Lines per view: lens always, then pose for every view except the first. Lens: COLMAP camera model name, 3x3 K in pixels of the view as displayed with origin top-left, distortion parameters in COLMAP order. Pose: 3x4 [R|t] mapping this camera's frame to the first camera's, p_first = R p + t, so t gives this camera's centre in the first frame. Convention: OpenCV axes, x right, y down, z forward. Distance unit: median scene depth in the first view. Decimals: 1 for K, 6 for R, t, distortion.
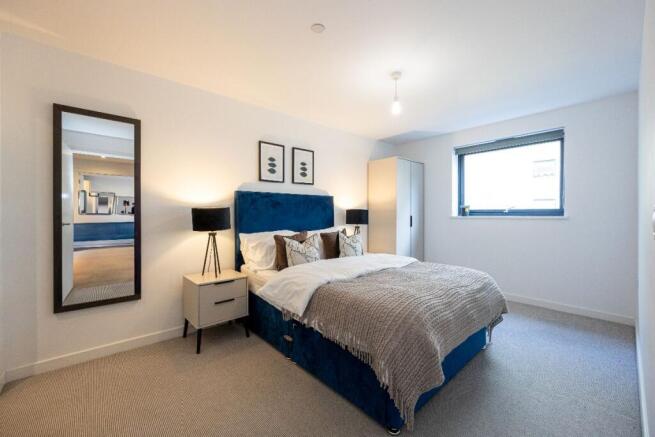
lens RADIAL K [[261.5, 0, 326.7], [0, 261.5, 215.0], [0, 0, 1]] dist [0.001312, 0.000009]
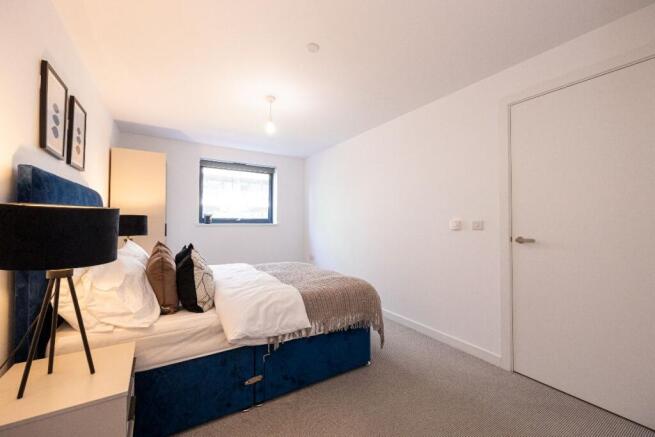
lens RADIAL K [[261.5, 0, 327.3], [0, 261.5, 216.6], [0, 0, 1]] dist [0.001312, 0.000009]
pose [[0.185148, 0.022937, 0.982443, -0.549367], [-0.000438, 0.999729, -0.023258, -0.001671], [-0.982710, 0.003875, 0.185108, 0.391654]]
